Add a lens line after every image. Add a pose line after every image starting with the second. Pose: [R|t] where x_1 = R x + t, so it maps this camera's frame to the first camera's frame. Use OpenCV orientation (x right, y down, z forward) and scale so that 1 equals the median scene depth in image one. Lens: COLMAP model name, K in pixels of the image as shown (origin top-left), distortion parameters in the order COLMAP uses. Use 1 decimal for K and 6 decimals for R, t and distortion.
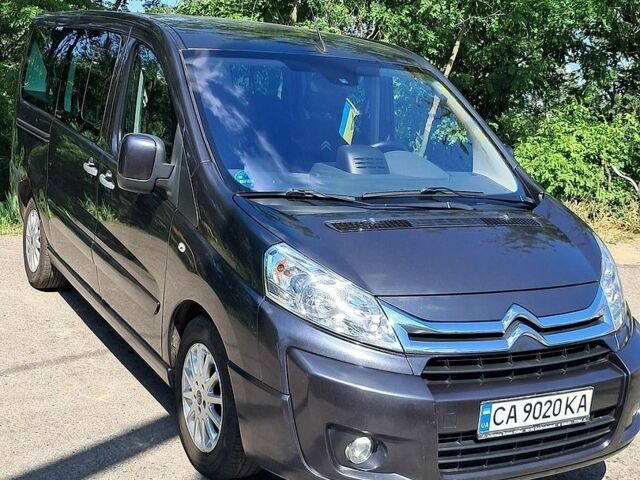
lens RADIAL K [[974.3, 0, 320.0], [0, 974.3, 240.0], [0, 0, 1]] dist [0.311495, -1.491816]
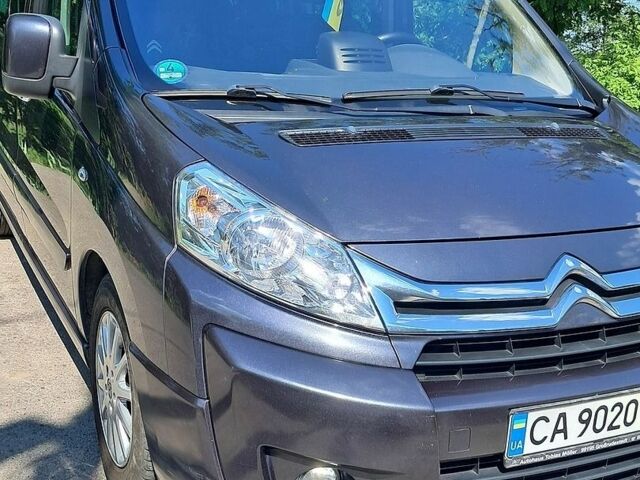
lens RADIAL K [[974.3, 0, 320.0], [0, 974.3, 240.0], [0, 0, 1]] dist [0.311495, -1.491816]
pose [[0.998525, -0.006166, -0.053935, 0.073500], [0.009189, 0.998389, 0.055994, 0.018902], [0.053503, -0.056407, 0.996973, 0.355490]]
